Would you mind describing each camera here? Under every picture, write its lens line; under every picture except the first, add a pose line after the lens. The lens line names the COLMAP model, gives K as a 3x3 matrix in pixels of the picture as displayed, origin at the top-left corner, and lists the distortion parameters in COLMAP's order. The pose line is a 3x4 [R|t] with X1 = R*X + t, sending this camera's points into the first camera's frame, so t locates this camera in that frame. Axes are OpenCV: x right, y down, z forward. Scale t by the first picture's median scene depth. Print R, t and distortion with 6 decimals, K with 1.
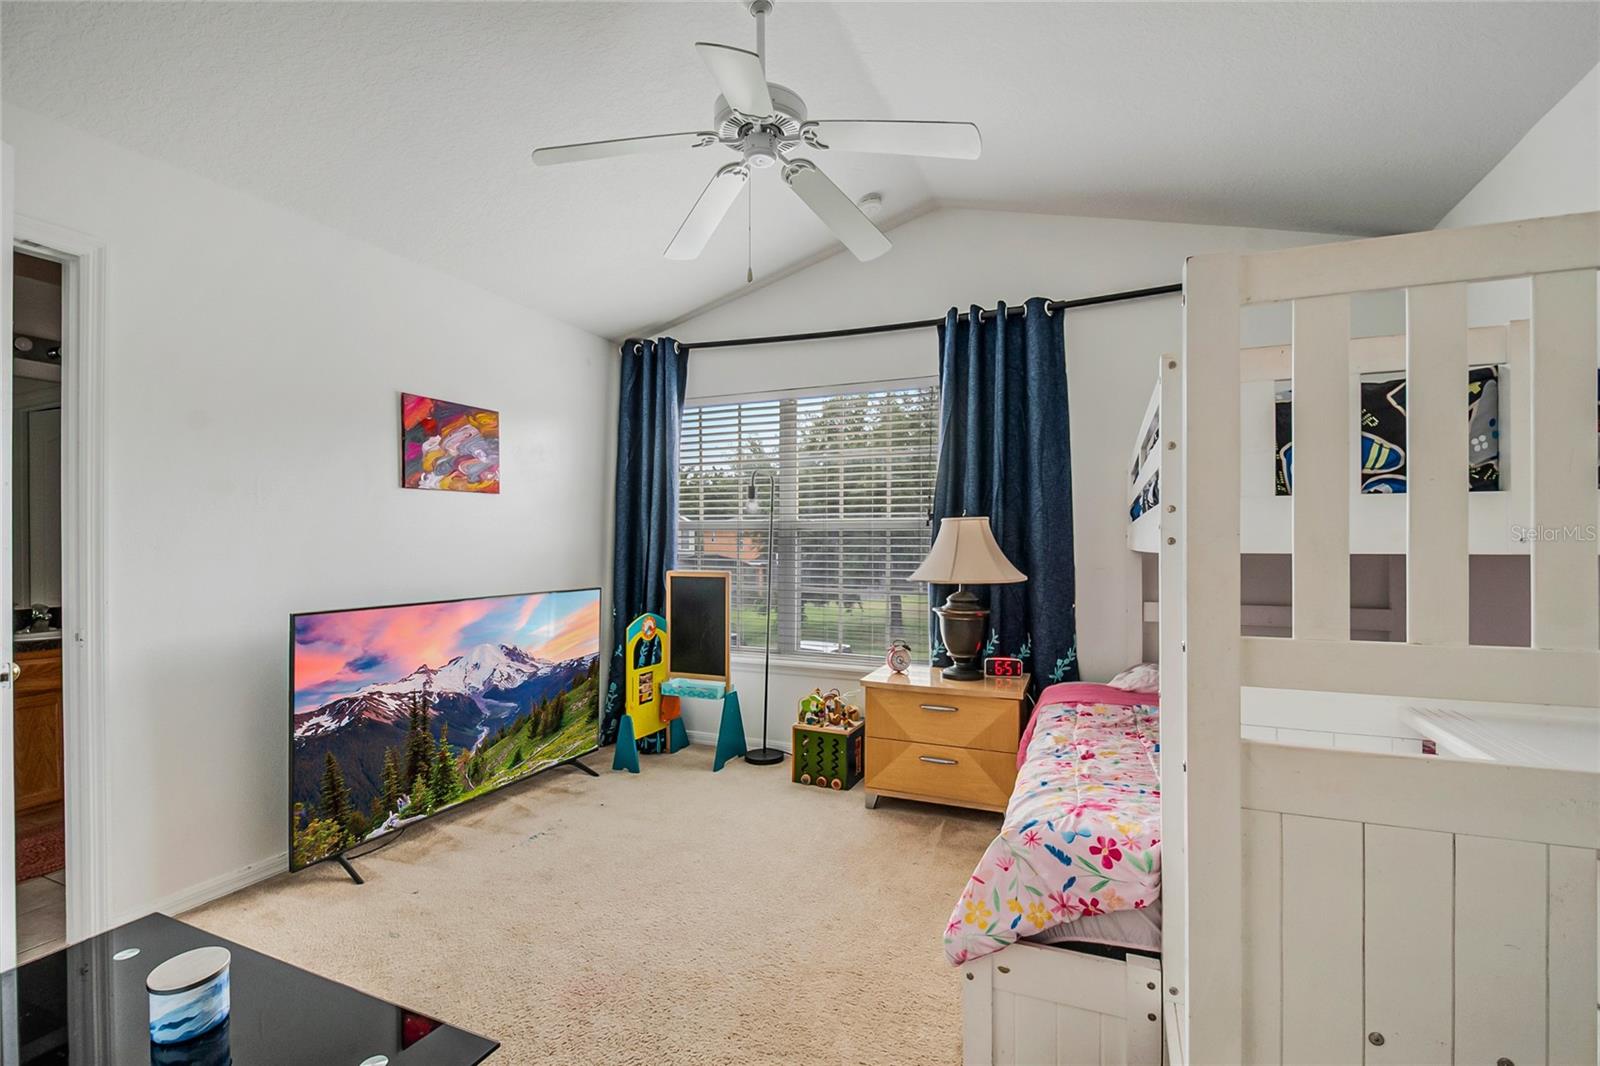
lens RADIAL K [[704.5, 0, 782.0], [0, 704.5, 552.6], [0, 0, 1]] dist [0.004276, -0.006053]
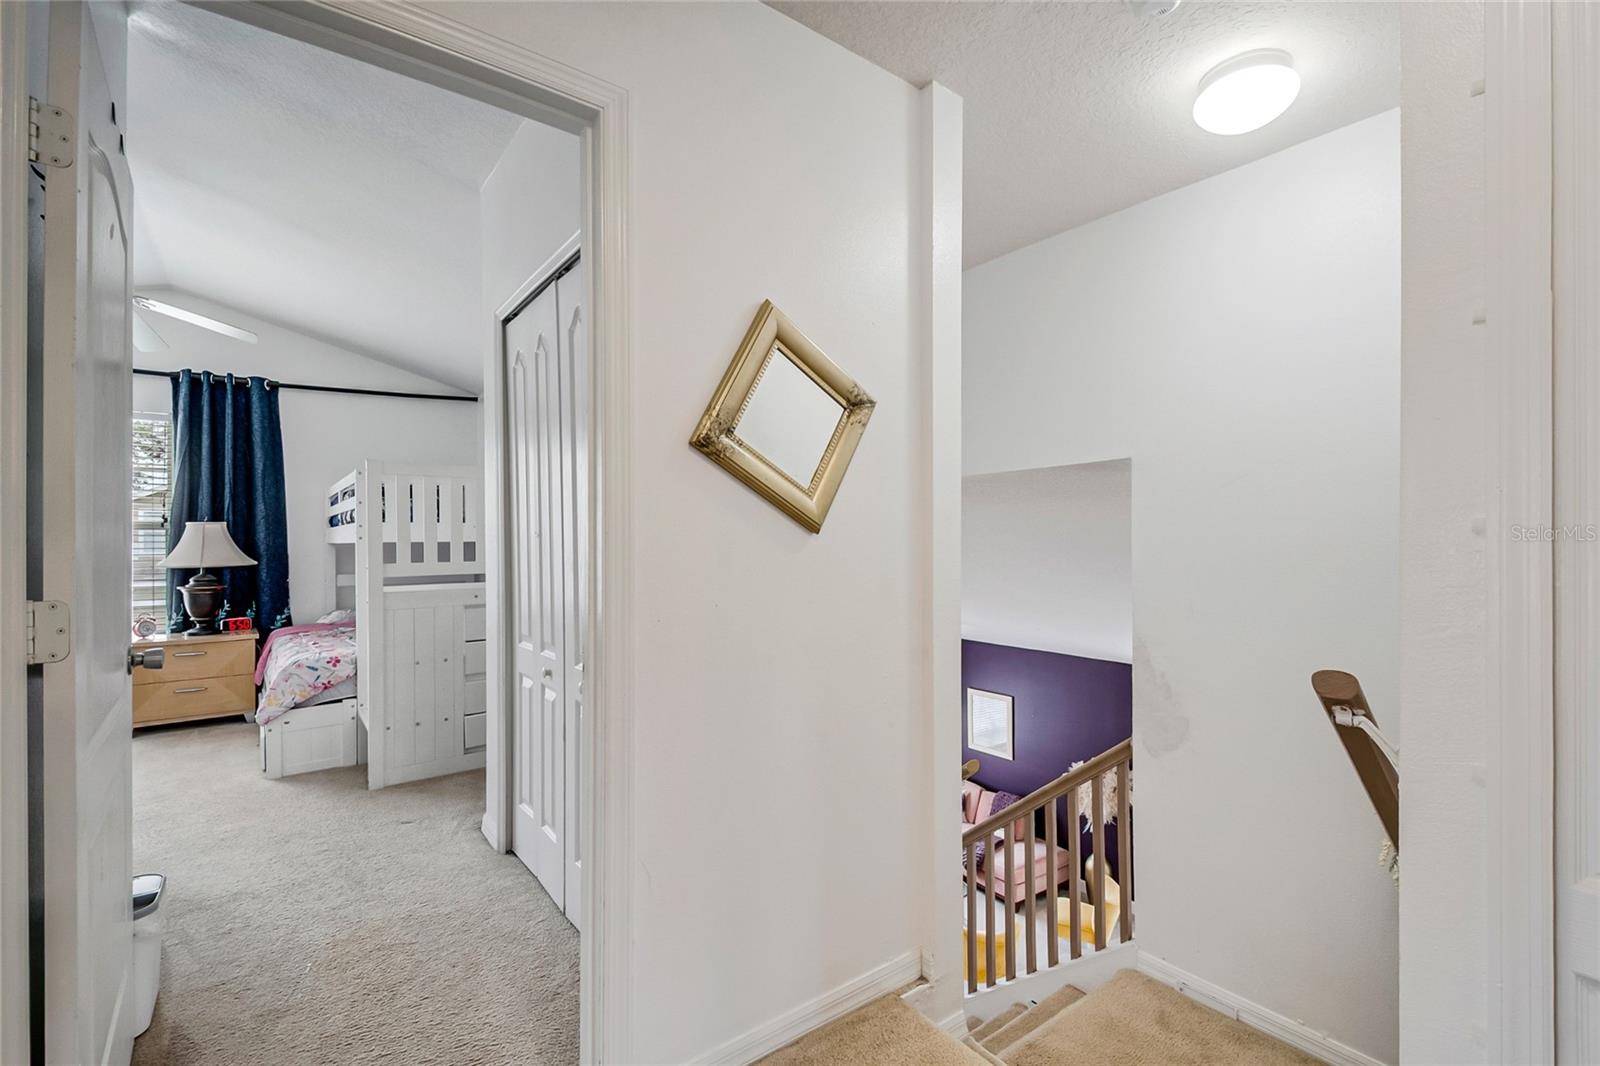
lens RADIAL K [[704.5, 0, 781.2], [0, 704.5, 539.6], [0, 0, 1]] dist [0.004276, -0.006053]
pose [[0.482874, -0.000773, 0.875690, -0.419943], [0.017659, 0.999805, -0.008855, 0.019304], [-0.875512, 0.019740, 0.482793, -0.699598]]
